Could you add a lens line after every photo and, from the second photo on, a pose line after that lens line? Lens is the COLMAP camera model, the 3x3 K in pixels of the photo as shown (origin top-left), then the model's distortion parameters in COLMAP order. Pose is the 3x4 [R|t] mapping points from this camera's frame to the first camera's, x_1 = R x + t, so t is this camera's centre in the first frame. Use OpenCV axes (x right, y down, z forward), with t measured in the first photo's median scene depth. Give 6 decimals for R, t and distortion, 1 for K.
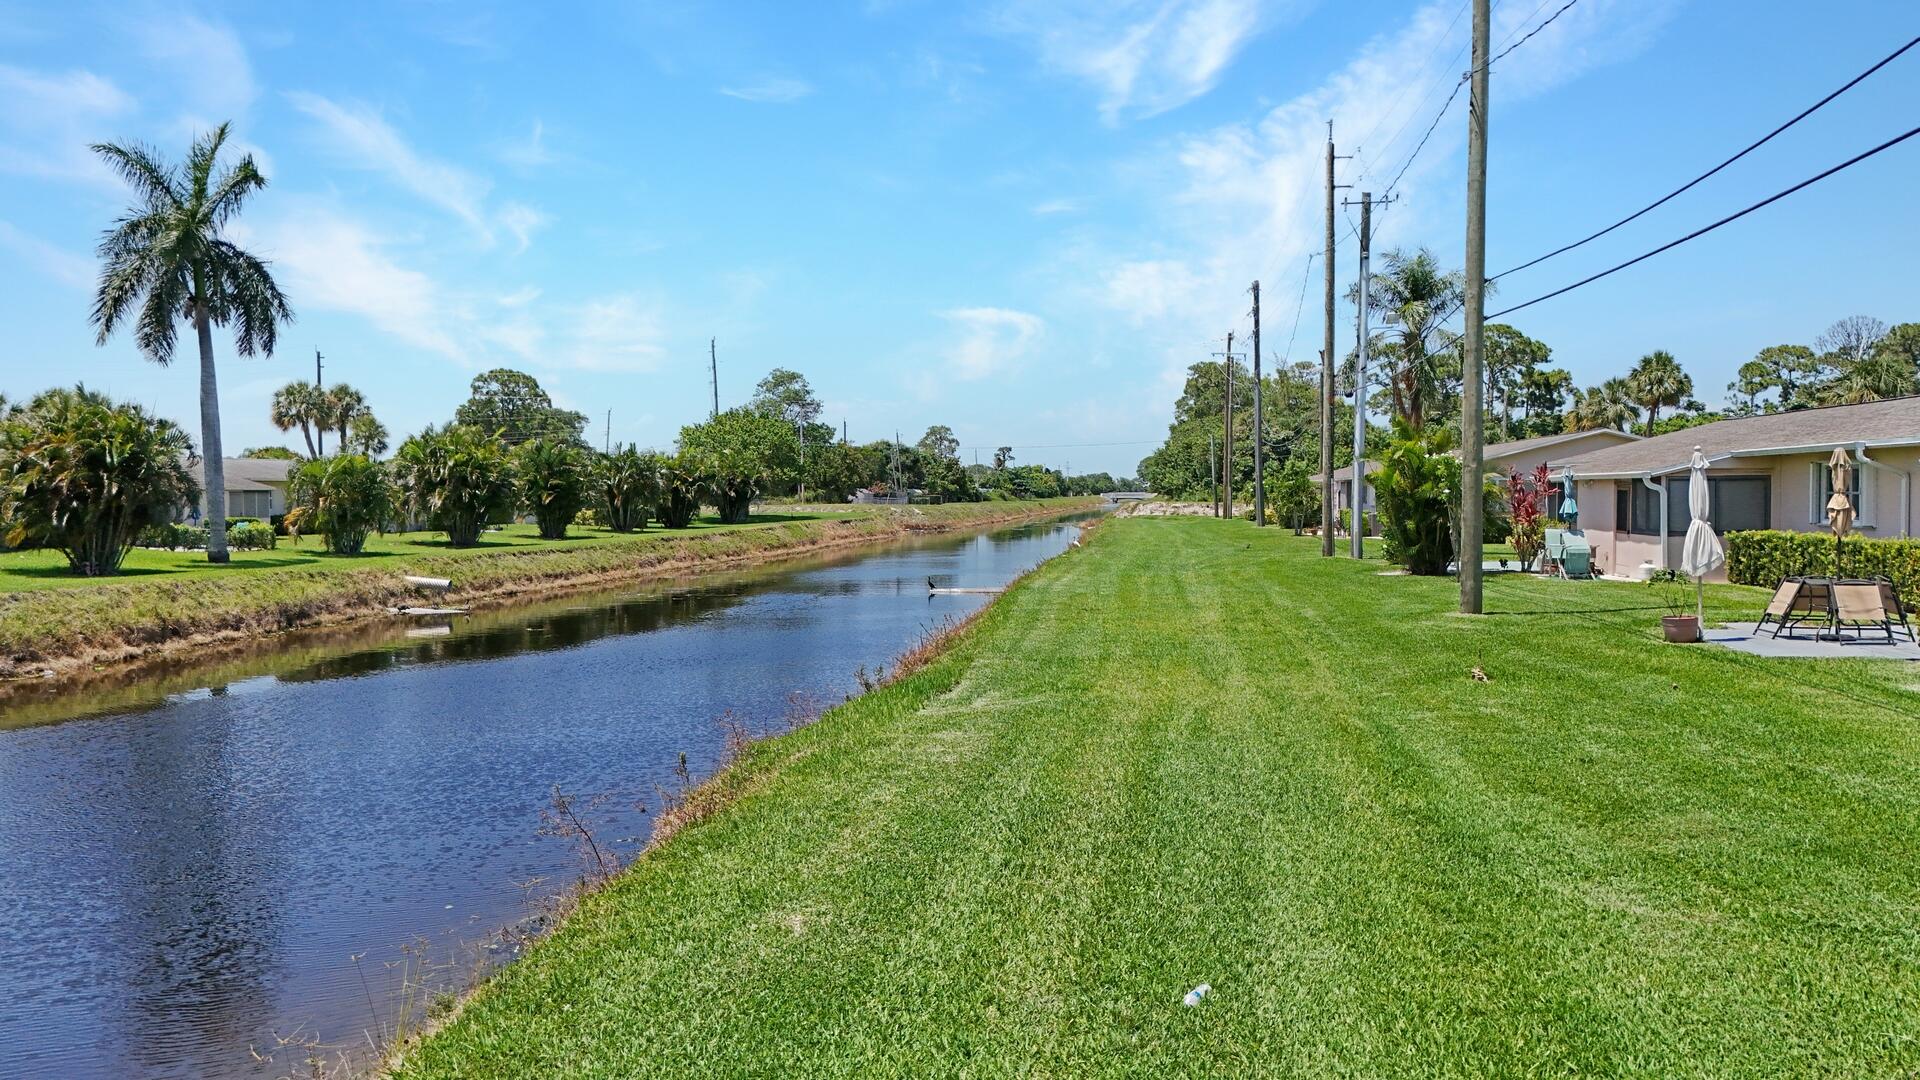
lens RADIAL K [[1419.7, 0, 959.3], [0, 1419.7, 541.5], [0, 0, 1]] dist [0.062166, -0.053105]
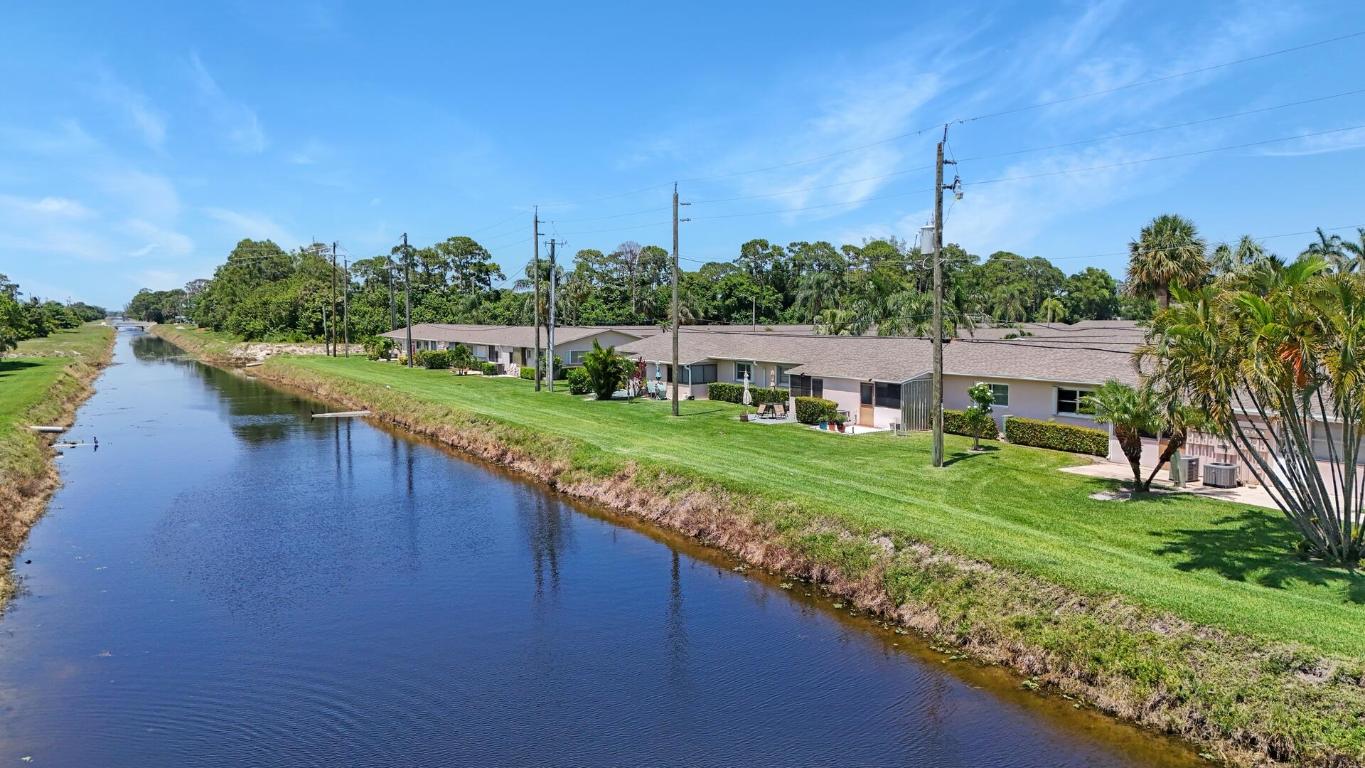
lens RADIAL K [[1009.3, 0, 675.5], [0, 1009.3, 379.4], [0, 0, 1]] dist [0.062166, -0.053105]
pose [[0.799211, -0.037578, 0.599875, -0.562998], [0.020603, 0.999170, 0.035142, -0.062811], [-0.600698, -0.015727, 0.799321, -0.470733]]
